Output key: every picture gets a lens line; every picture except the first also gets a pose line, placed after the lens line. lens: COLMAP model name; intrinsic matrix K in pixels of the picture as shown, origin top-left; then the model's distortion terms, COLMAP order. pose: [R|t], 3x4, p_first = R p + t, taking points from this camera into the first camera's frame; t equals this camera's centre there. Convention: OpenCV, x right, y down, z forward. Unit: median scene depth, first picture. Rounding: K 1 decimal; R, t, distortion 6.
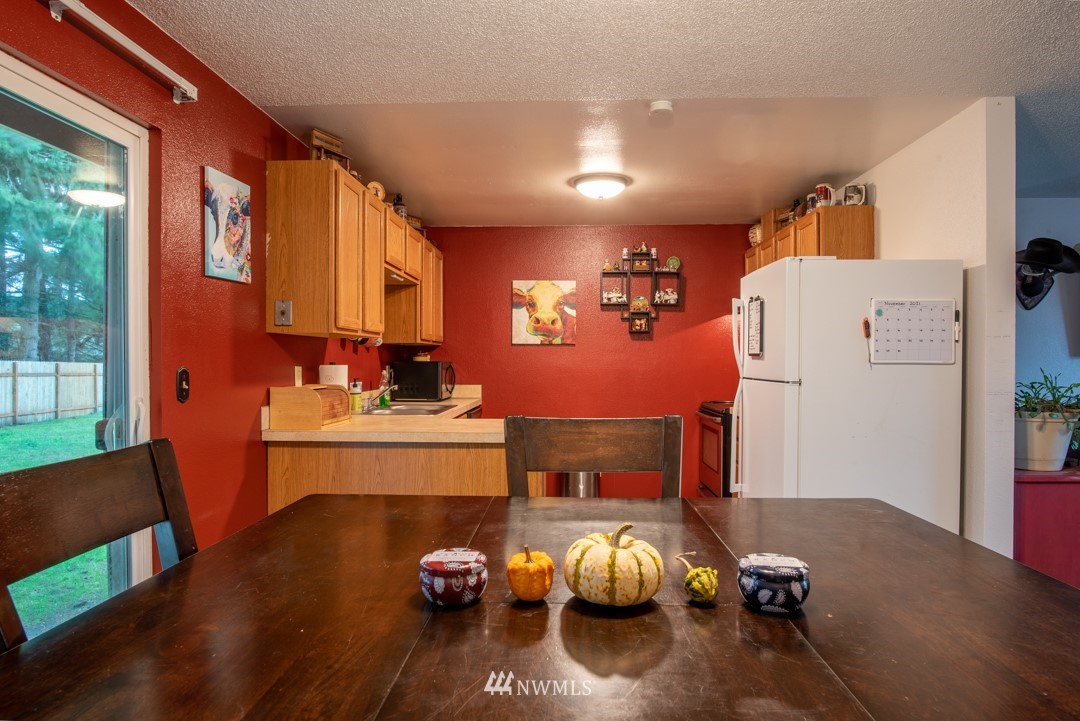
lens RADIAL K [[628.0, 0, 540.4], [0, 628.0, 362.9], [0, 0, 1]] dist [-0.016952, 0.000864]
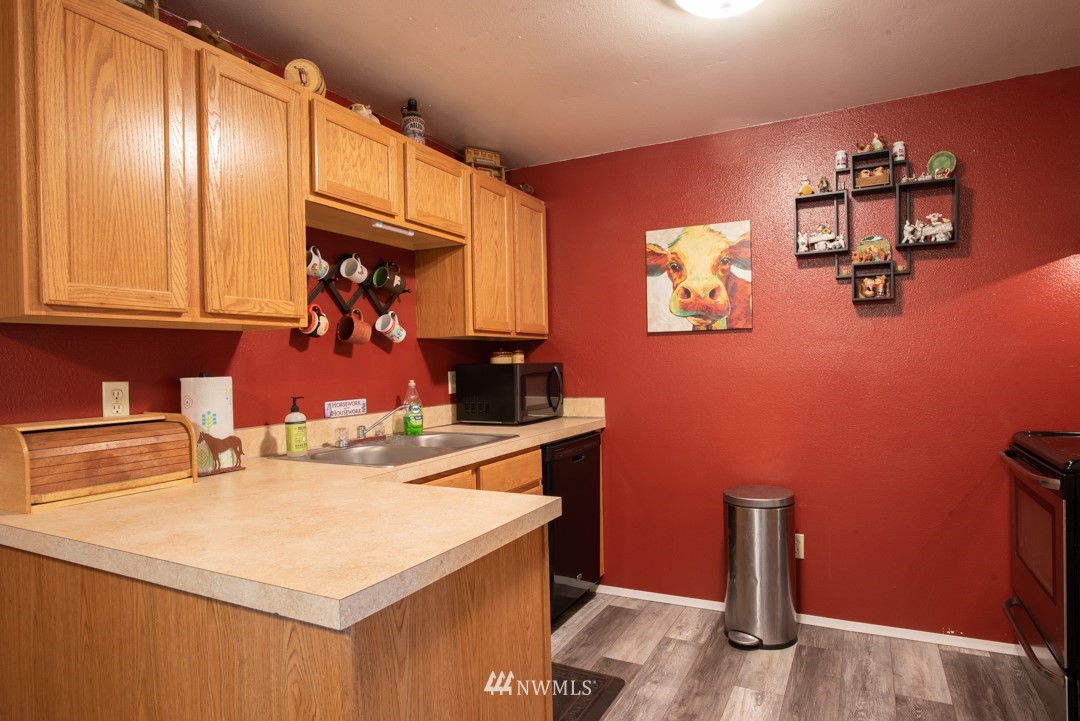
lens RADIAL K [[628.0, 0, 539.9], [0, 628.0, 361.0], [0, 0, 1]] dist [-0.016952, 0.000864]
pose [[0.910203, -0.024050, -0.413463, 0.117805], [0.023389, 0.999704, -0.006661, -0.000234], [0.413500, -0.003608, 0.910497, 0.390302]]
